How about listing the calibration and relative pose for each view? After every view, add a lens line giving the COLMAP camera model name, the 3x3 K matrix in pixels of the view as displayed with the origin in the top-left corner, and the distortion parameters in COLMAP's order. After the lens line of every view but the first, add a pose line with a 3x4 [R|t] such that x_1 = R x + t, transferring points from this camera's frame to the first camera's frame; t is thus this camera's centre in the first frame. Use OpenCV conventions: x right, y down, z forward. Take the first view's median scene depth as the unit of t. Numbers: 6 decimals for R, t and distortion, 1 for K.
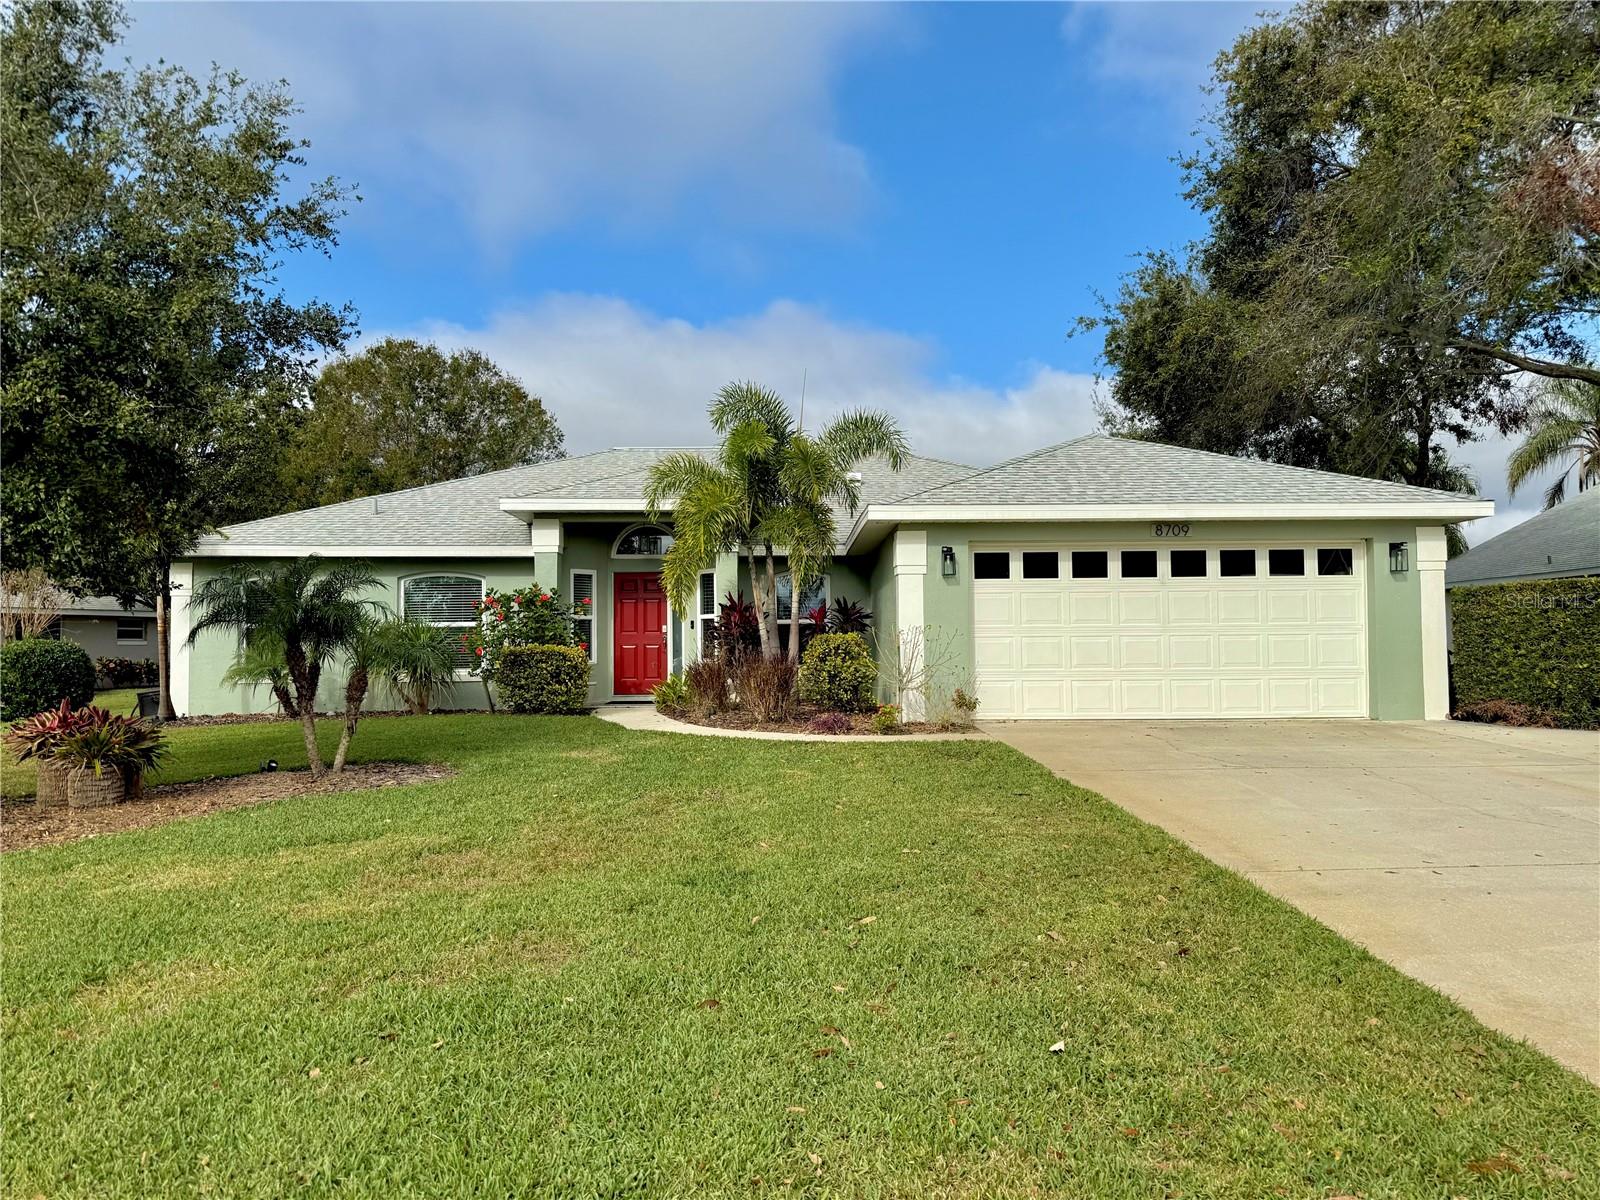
lens RADIAL K [[1149.8, 0, 746.1], [0, 1149.8, 603.6], [0, 0, 1]] dist [0.004225, -0.000529]
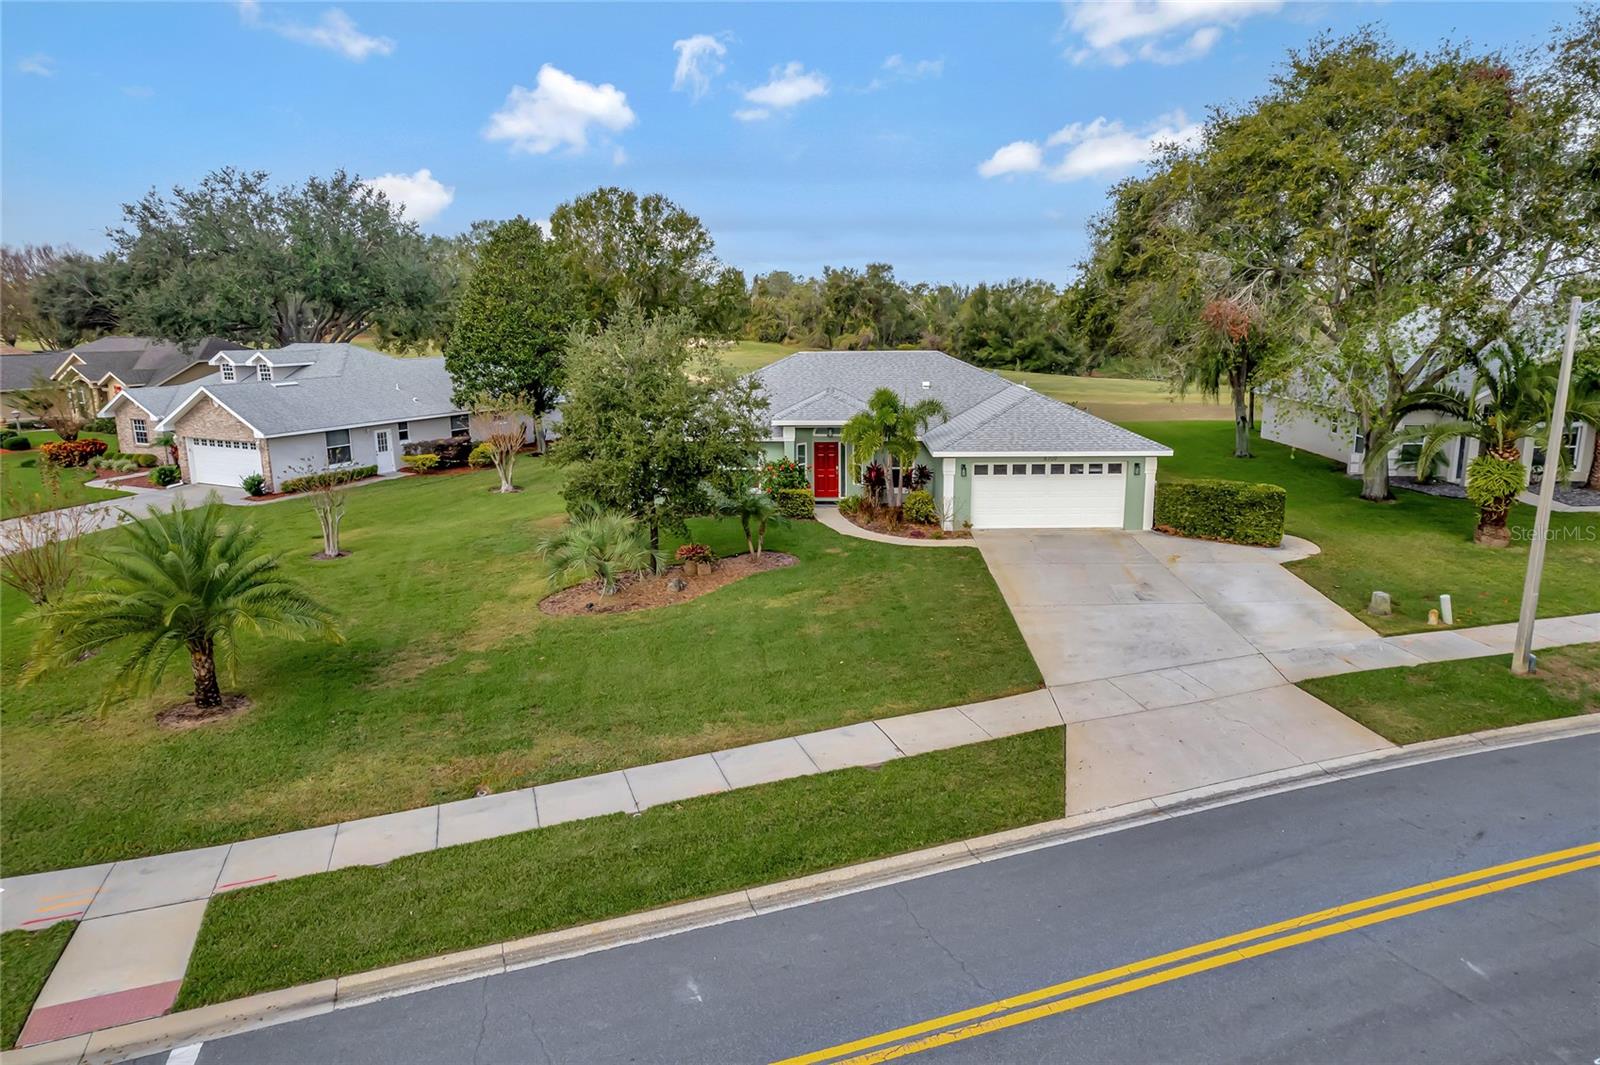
lens RADIAL K [[1042.3, 0, 800.0], [0, 1042.3, 532.5], [0, 0, 1]] dist [-0.084986, 0.081508]
pose [[0.999930, 0.002448, -0.011551, -0.157863], [0.000494, 0.968730, 0.248116, -0.463560], [0.011797, -0.248105, 0.968661, -1.250715]]
